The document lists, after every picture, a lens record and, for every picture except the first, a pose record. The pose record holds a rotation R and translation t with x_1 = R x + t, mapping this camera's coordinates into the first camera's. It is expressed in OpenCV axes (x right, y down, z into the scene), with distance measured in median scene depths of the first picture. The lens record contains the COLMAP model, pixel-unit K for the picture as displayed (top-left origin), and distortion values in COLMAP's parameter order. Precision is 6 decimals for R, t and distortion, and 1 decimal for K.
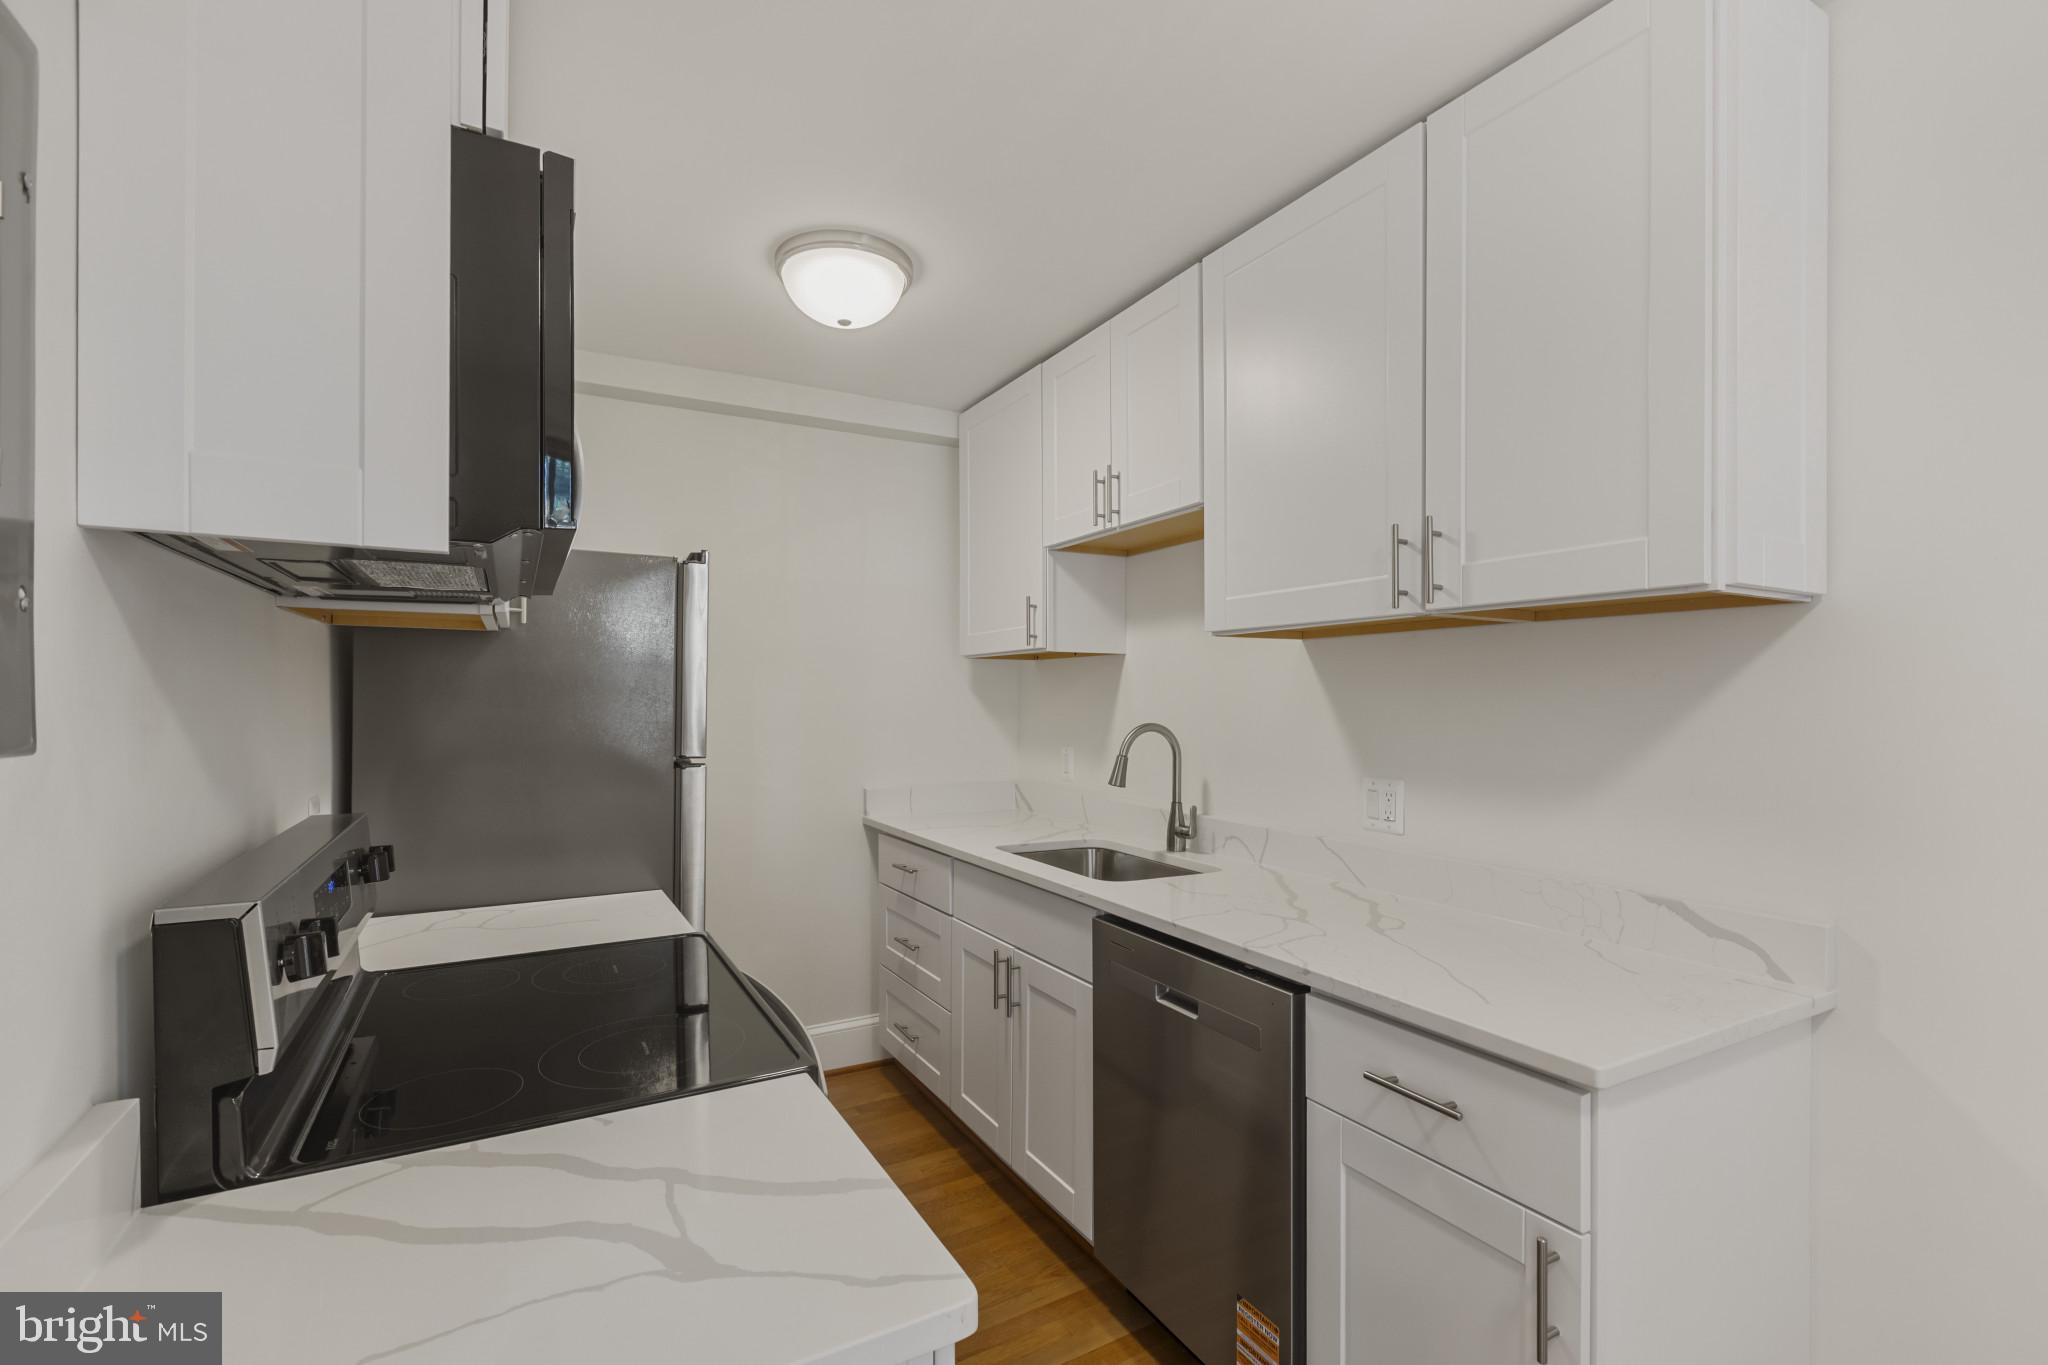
lens RADIAL K [[923.5, 0, 1024.6], [0, 923.5, 719.2], [0, 0, 1]] dist [0.002842, -0.001306]
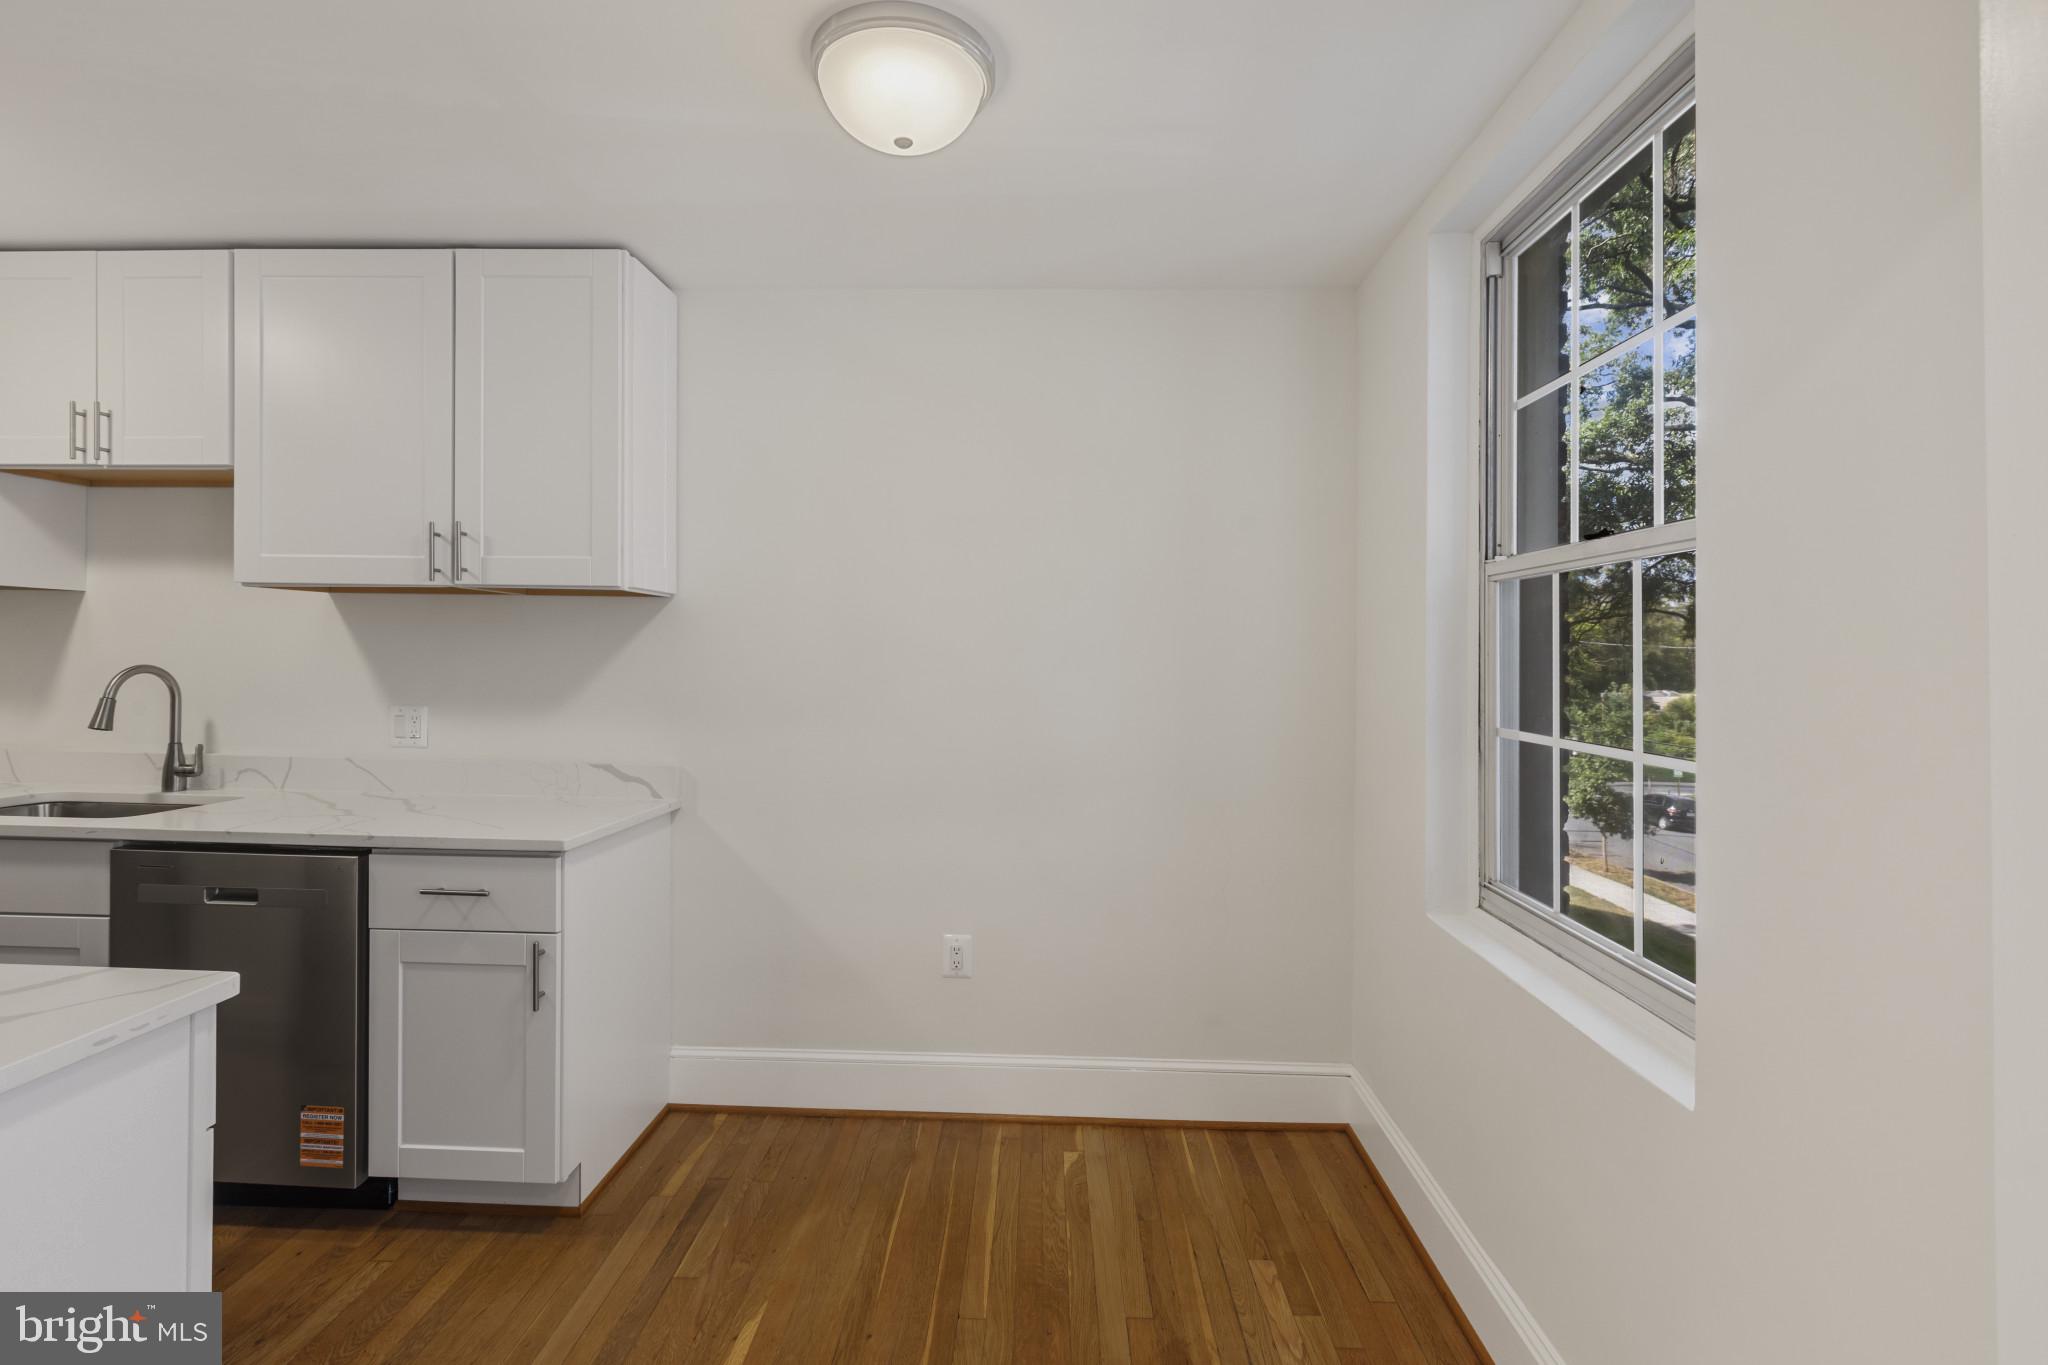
lens RADIAL K [[923.5, 0, 1002.6], [0, 923.5, 654.6], [0, 0, 1]] dist [0.002842, -0.001306]
pose [[0.542933, 0.006024, 0.839754, -0.314681], [0.004569, 0.999938, -0.010127, 0.012036], [-0.839763, 0.009335, 0.542872, -0.508433]]
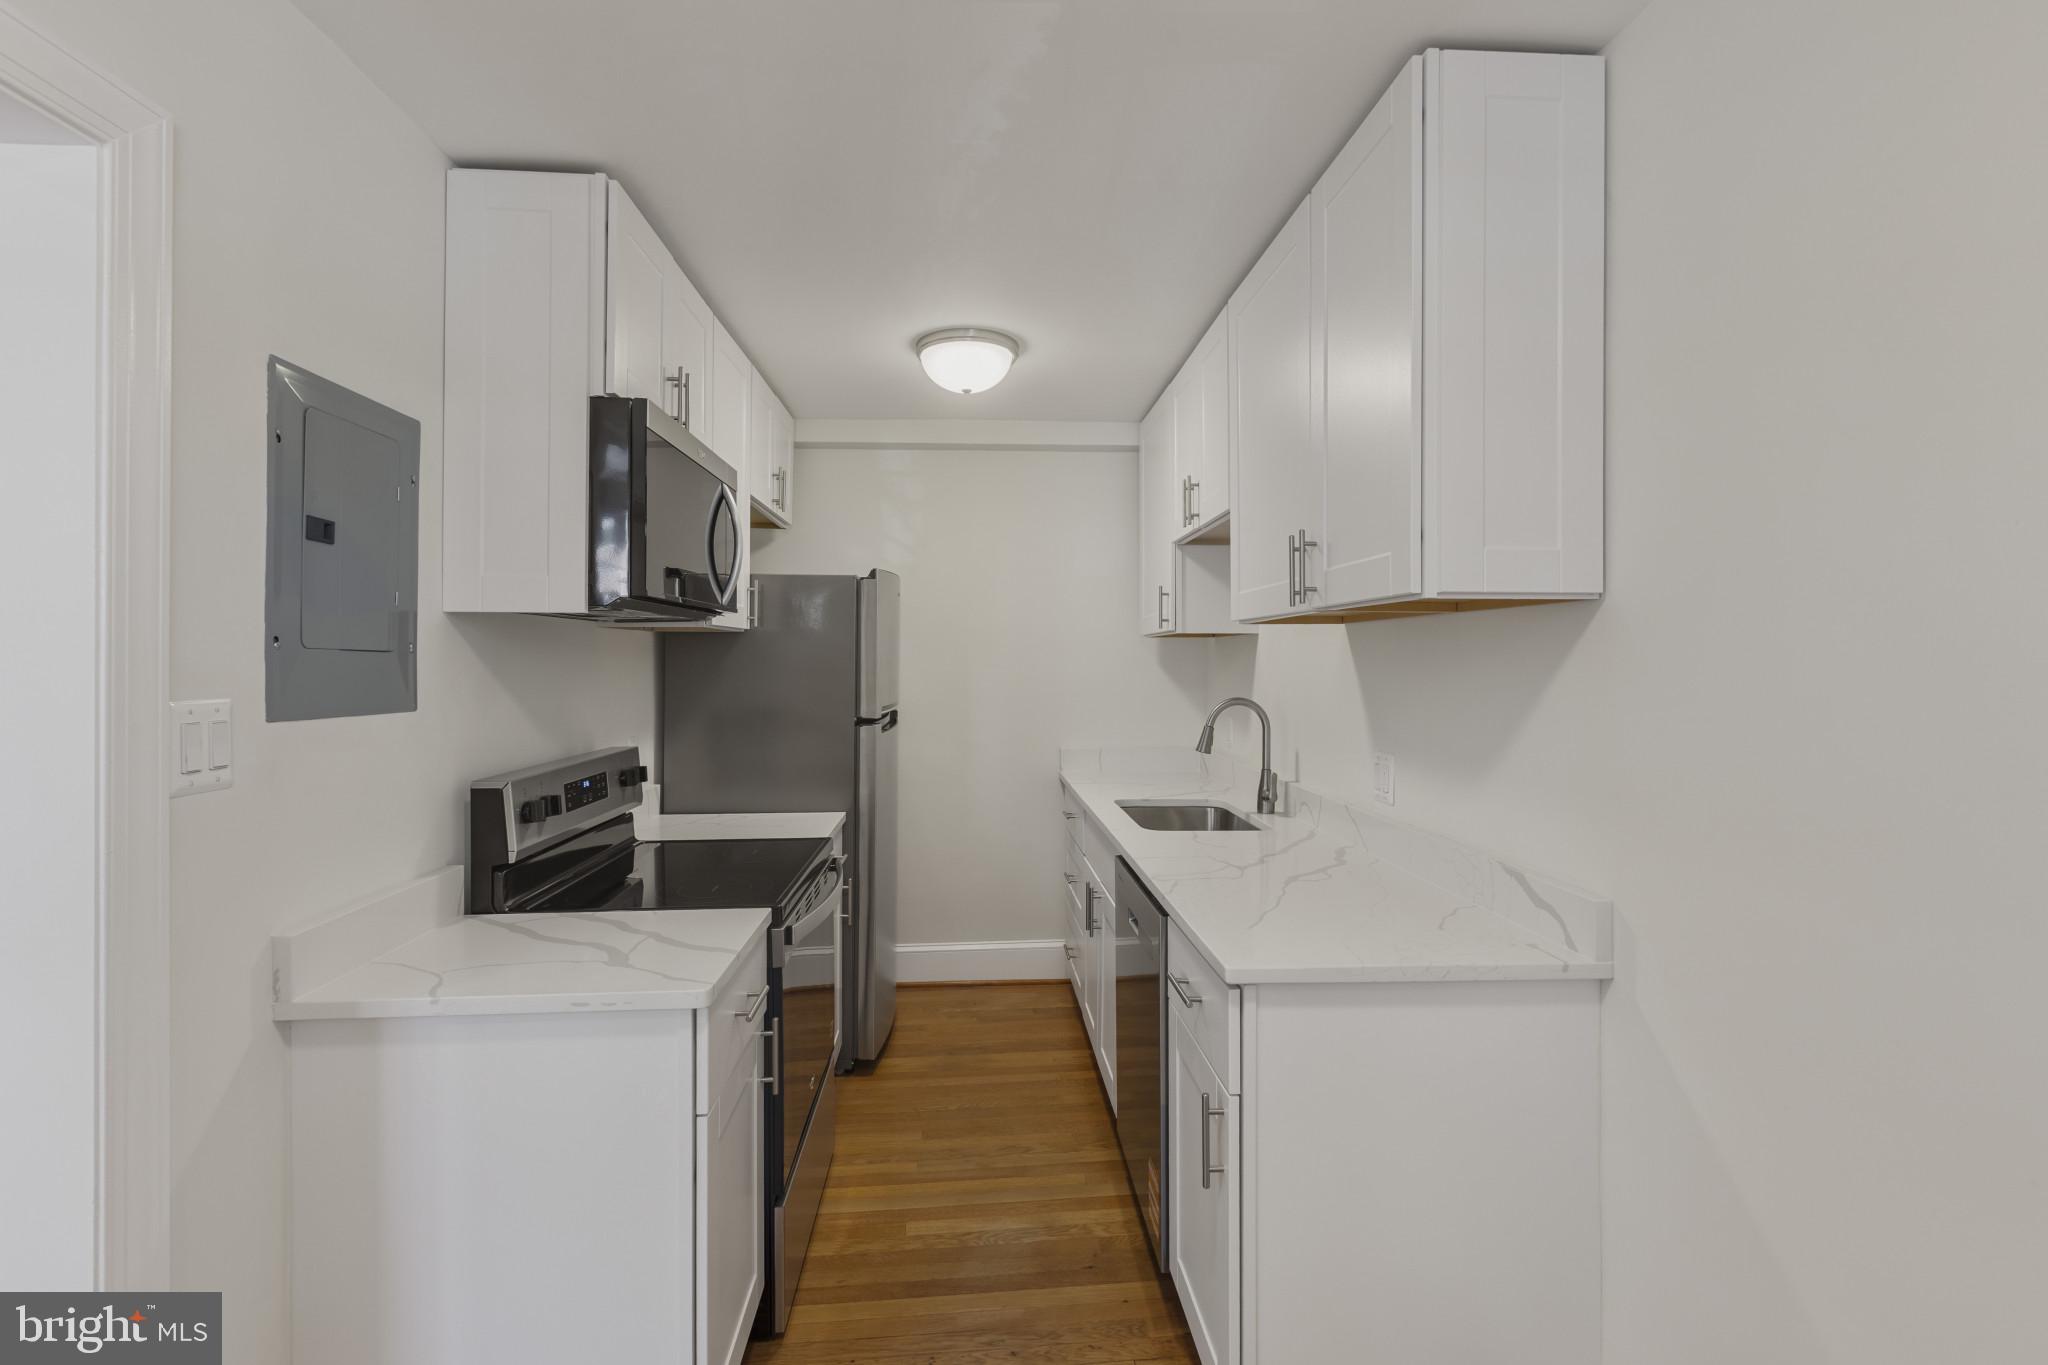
lens RADIAL K [[923.5, 0, 1002.8], [0, 923.5, 682.0], [0, 0, 1]] dist [0.002842, -0.001306]
pose [[0.901108, 0.006751, -0.433543, 0.578454], [-0.007137, 0.999974, 0.000736, -0.021783], [0.433537, 0.002431, 0.901133, -0.221292]]
